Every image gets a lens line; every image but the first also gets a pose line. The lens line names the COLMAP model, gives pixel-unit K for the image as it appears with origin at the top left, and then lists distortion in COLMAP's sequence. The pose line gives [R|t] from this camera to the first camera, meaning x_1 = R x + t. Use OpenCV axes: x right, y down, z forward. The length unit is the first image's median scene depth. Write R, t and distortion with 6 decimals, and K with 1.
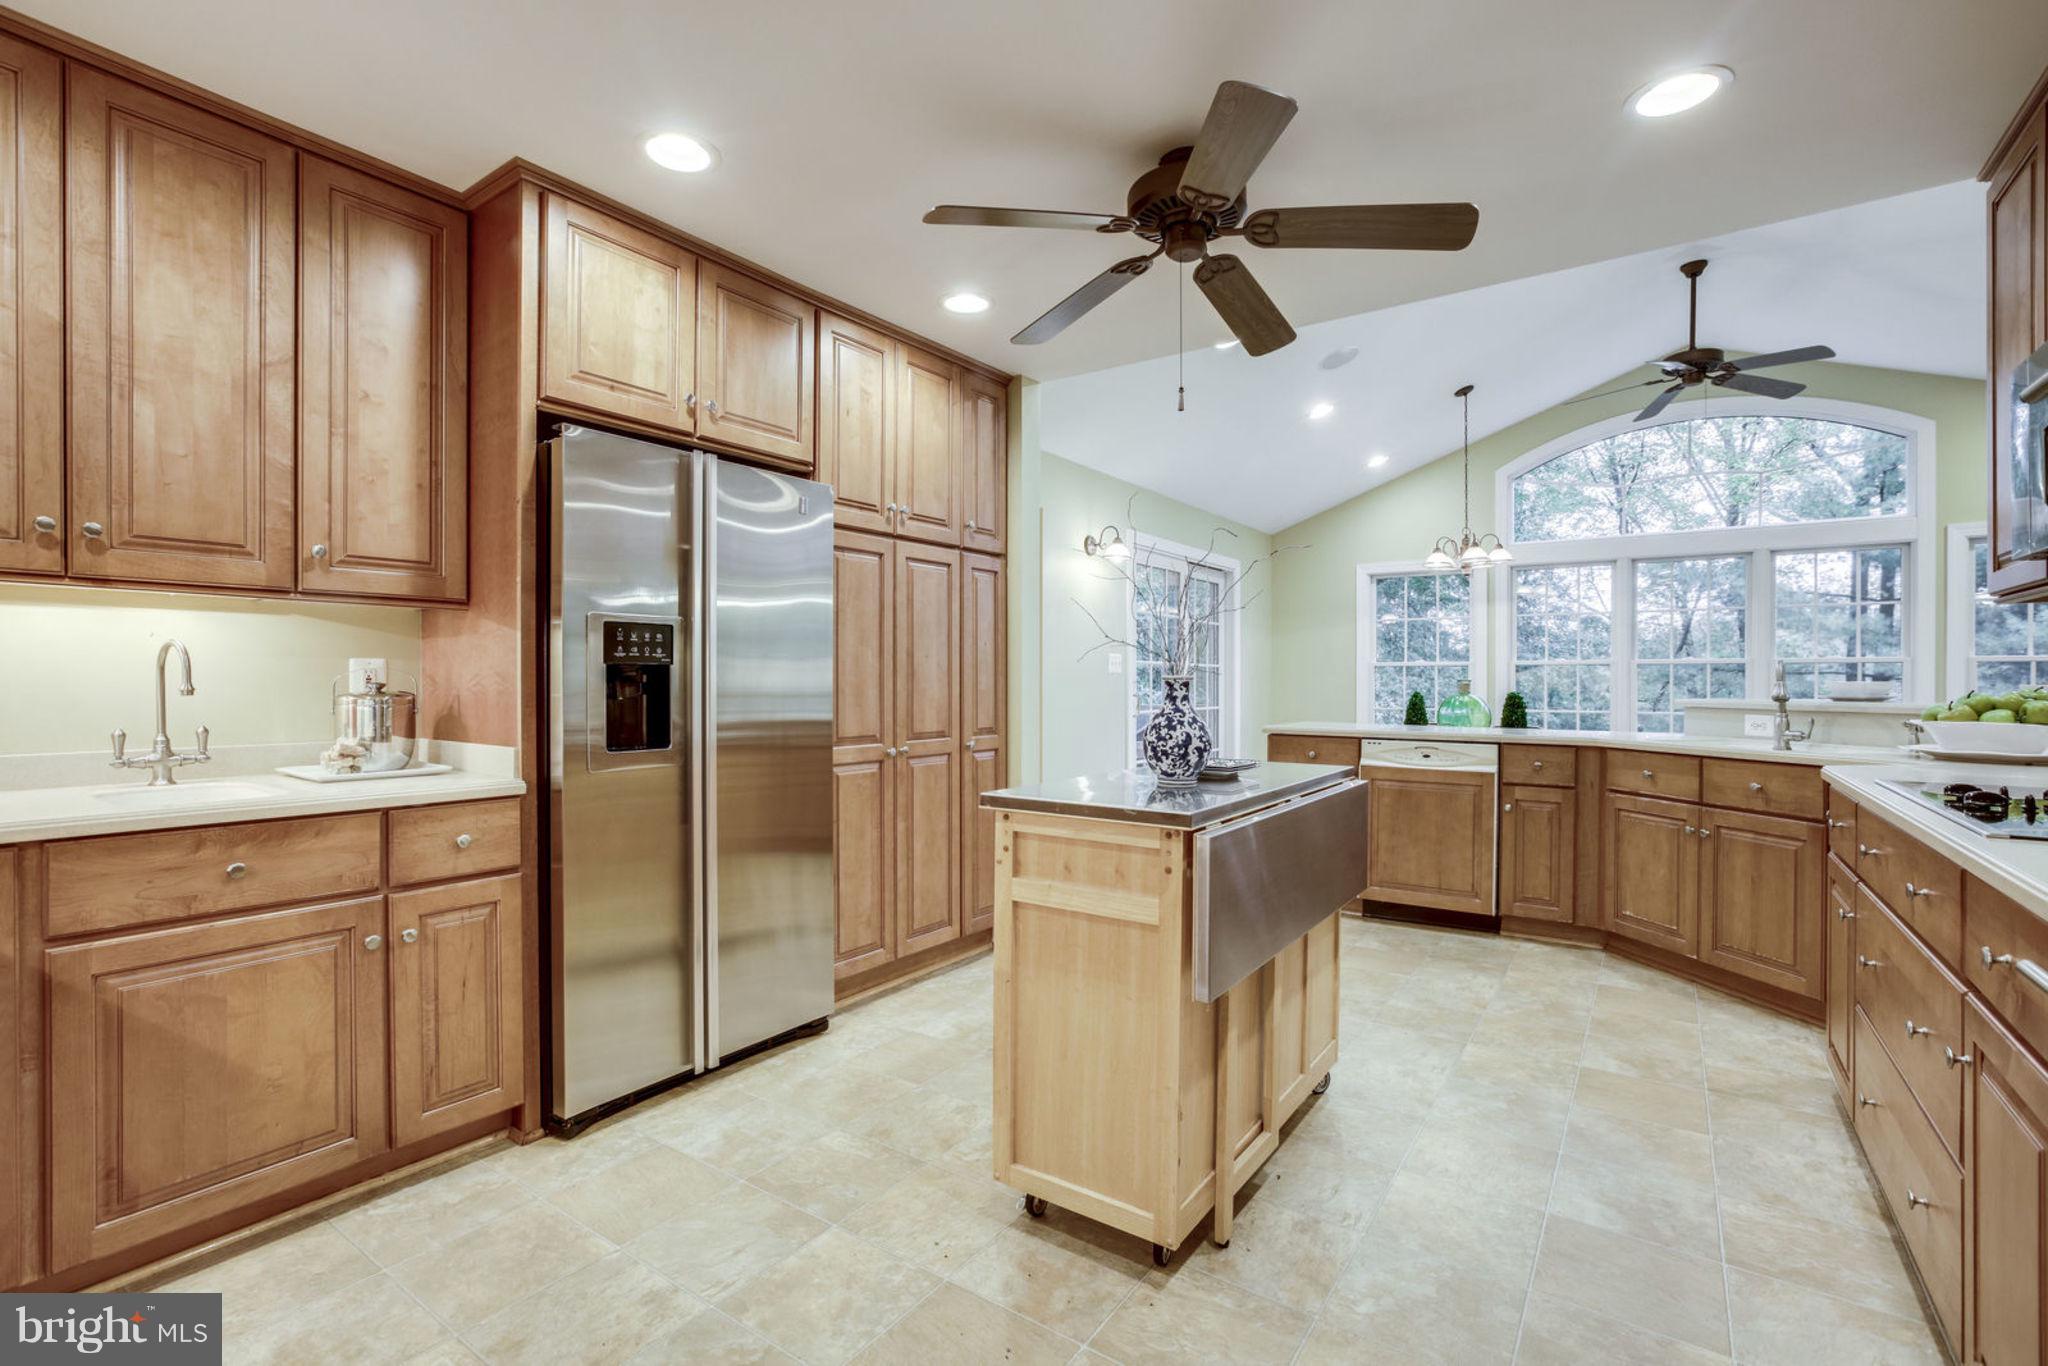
lens RADIAL K [[949.5, 0, 1031.6], [0, 949.5, 676.5], [0, 0, 1]] dist [-0.004852, 0.000871]
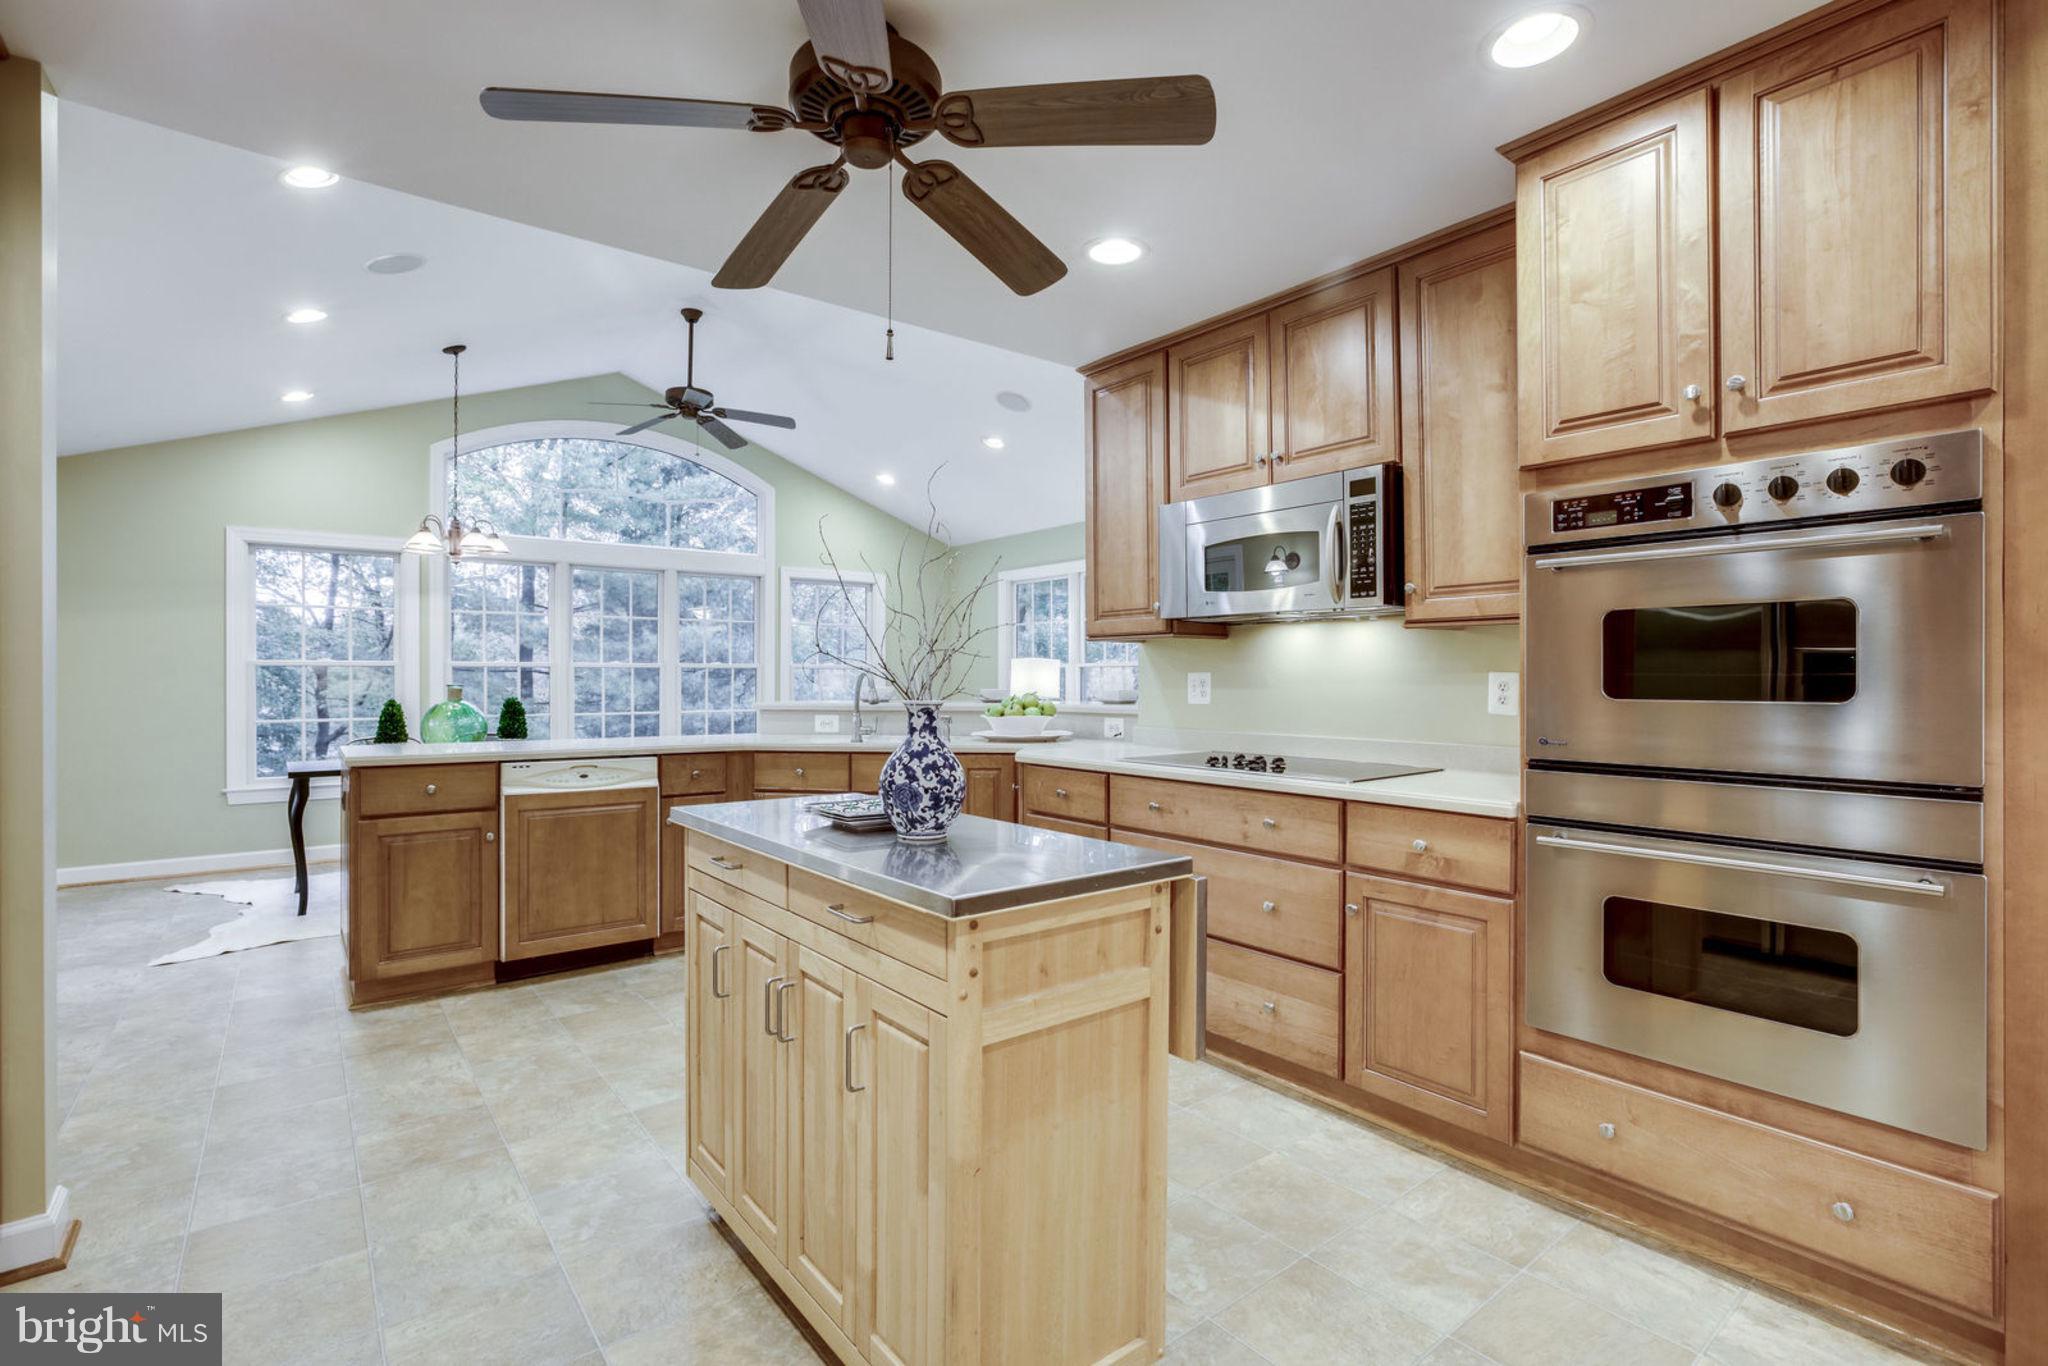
lens RADIAL K [[949.5, 0, 1011.6], [0, 949.5, 679.4], [0, 0, 1]] dist [-0.004852, 0.000871]
pose [[0.294985, -0.004953, 0.955489, -0.311383], [-0.004019, 0.999971, 0.006424, -0.013148], [-0.955494, -0.005735, 0.294956, 0.374339]]
